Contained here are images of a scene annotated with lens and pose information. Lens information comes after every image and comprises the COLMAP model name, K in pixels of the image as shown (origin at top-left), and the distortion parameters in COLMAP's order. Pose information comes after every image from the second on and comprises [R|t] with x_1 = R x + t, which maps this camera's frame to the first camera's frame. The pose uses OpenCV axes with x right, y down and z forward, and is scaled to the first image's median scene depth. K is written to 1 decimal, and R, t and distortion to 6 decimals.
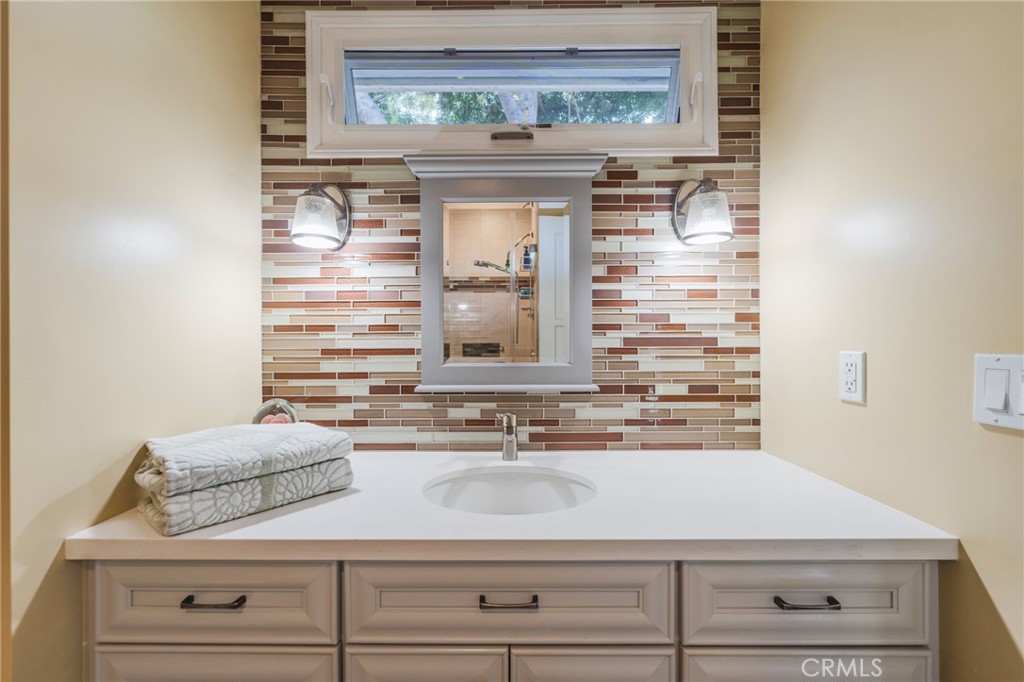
lens RADIAL K [[414.3, 0, 510.9], [0, 414.3, 340.5], [0, 0, 1]] dist [-0.001333, -0.000162]
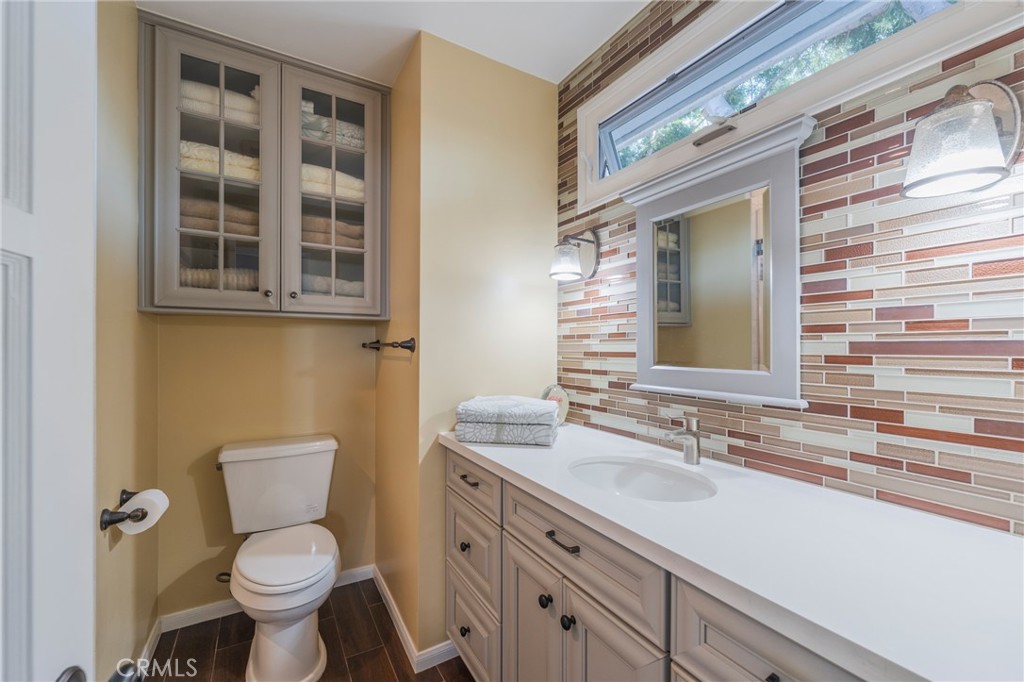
lens RADIAL K [[414.3, 0, 519.1], [0, 414.3, 343.9], [0, 0, 1]] dist [-0.001333, -0.000162]
pose [[0.523298, -0.002146, -0.852147, 0.596799], [-0.000442, 0.999996, -0.002790, -0.001396], [0.852150, 0.001837, 0.523295, 0.102873]]
